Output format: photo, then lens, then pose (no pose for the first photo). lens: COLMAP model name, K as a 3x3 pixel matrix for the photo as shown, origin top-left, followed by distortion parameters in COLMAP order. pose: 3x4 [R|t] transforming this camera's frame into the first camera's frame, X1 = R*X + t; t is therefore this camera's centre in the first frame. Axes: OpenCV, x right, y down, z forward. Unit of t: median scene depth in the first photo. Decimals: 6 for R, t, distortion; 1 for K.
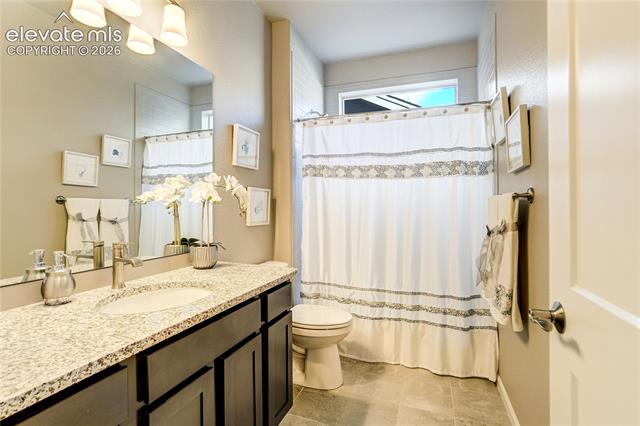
lens RADIAL K [[302.6, 0, 318.9], [0, 302.6, 209.3], [0, 0, 1]] dist [-0.044764, 0.014046]
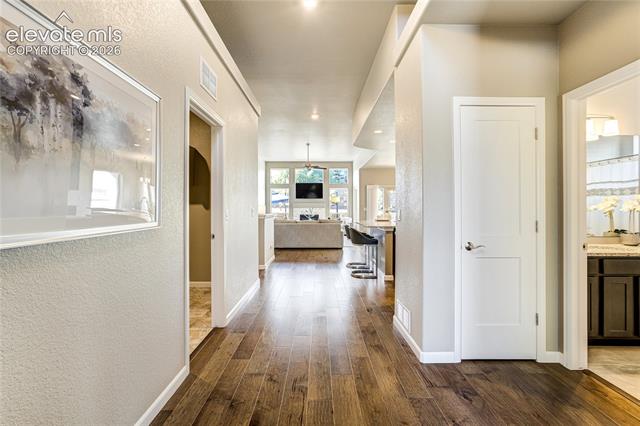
lens RADIAL K [[302.6, 0, 299.2], [0, 302.6, 209.9], [0, 0, 1]] dist [-0.044764, 0.014046]
pose [[0.330461, 0.009974, -0.943767, 0.637046], [-0.003953, 0.999950, 0.009183, -0.036237], [0.943811, 0.000696, 0.330484, -1.519099]]
